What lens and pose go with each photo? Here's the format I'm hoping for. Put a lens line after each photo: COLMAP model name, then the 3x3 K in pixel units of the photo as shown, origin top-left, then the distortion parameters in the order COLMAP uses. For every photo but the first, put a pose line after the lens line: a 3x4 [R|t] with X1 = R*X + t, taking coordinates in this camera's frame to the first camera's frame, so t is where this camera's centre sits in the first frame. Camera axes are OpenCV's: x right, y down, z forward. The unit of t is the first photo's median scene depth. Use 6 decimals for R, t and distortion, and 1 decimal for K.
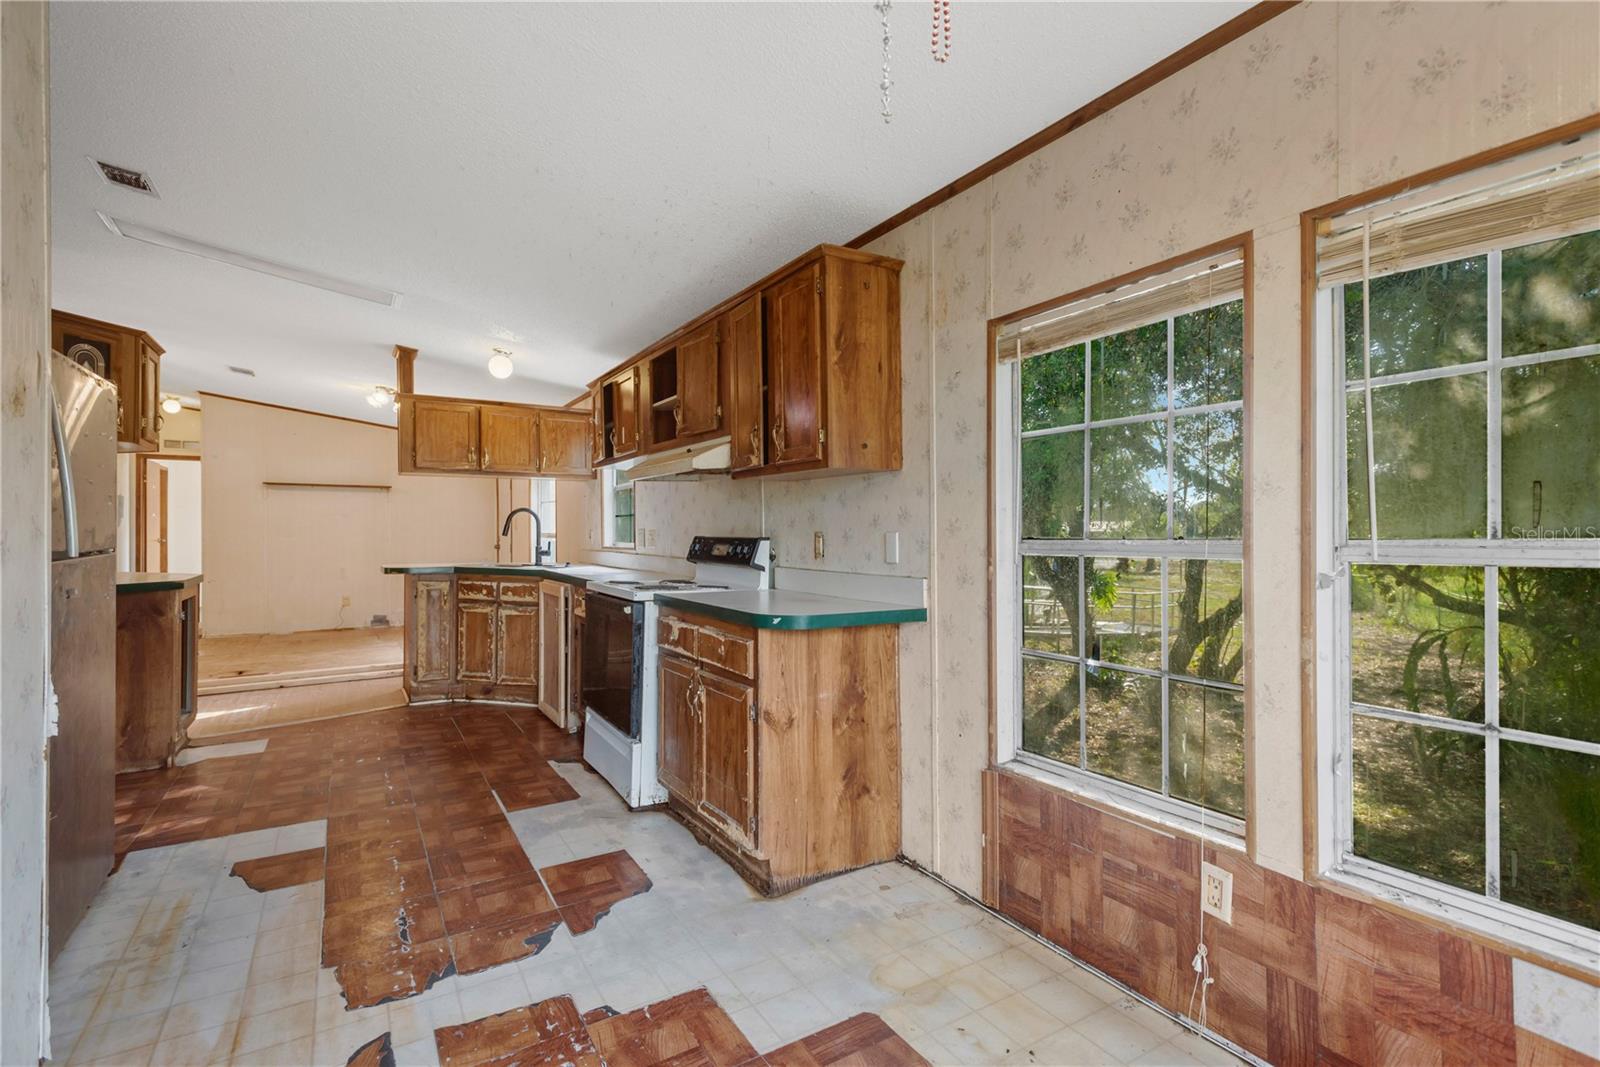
lens RADIAL K [[748.8, 0, 797.9], [0, 748.8, 526.7], [0, 0, 1]] dist [0.001313, -0.000011]
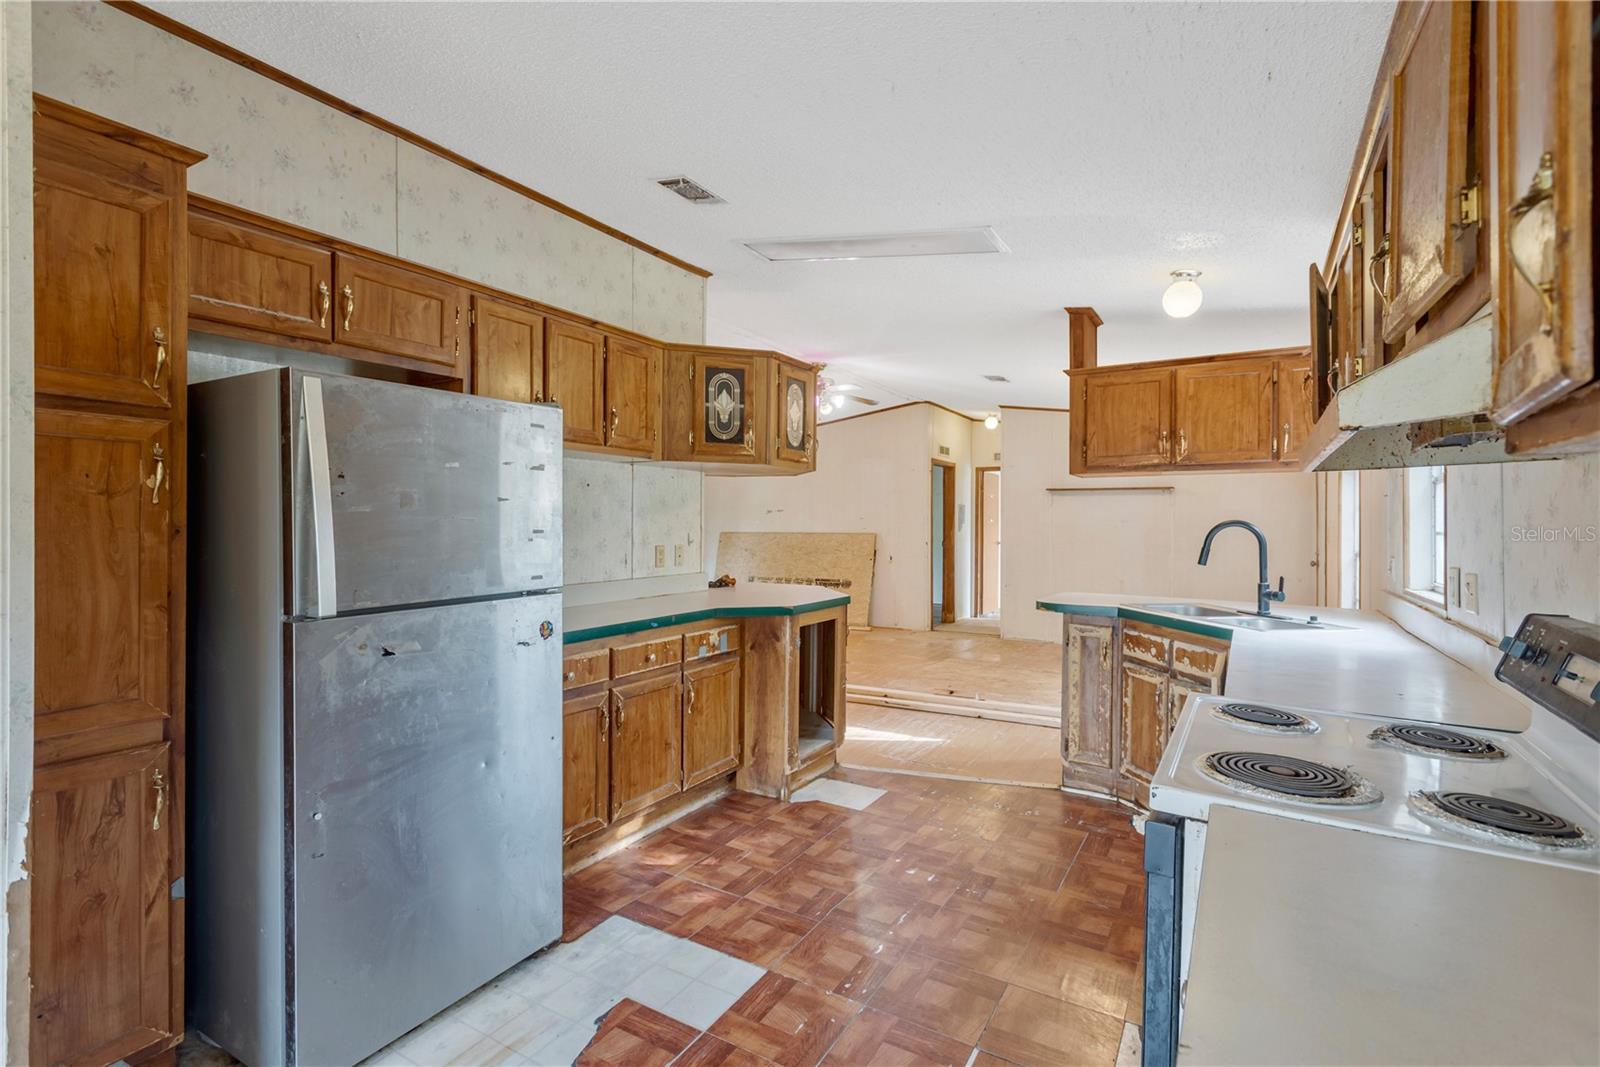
lens RADIAL K [[748.8, 0, 797.9], [0, 748.8, 526.7], [0, 0, 1]] dist [0.001313, -0.000011]
pose [[0.468070, 0.005314, -0.883675, 0.012518], [0.000964, 0.999978, 0.006524, -0.025839], [0.883691, -0.003906, 0.468055, 0.417878]]
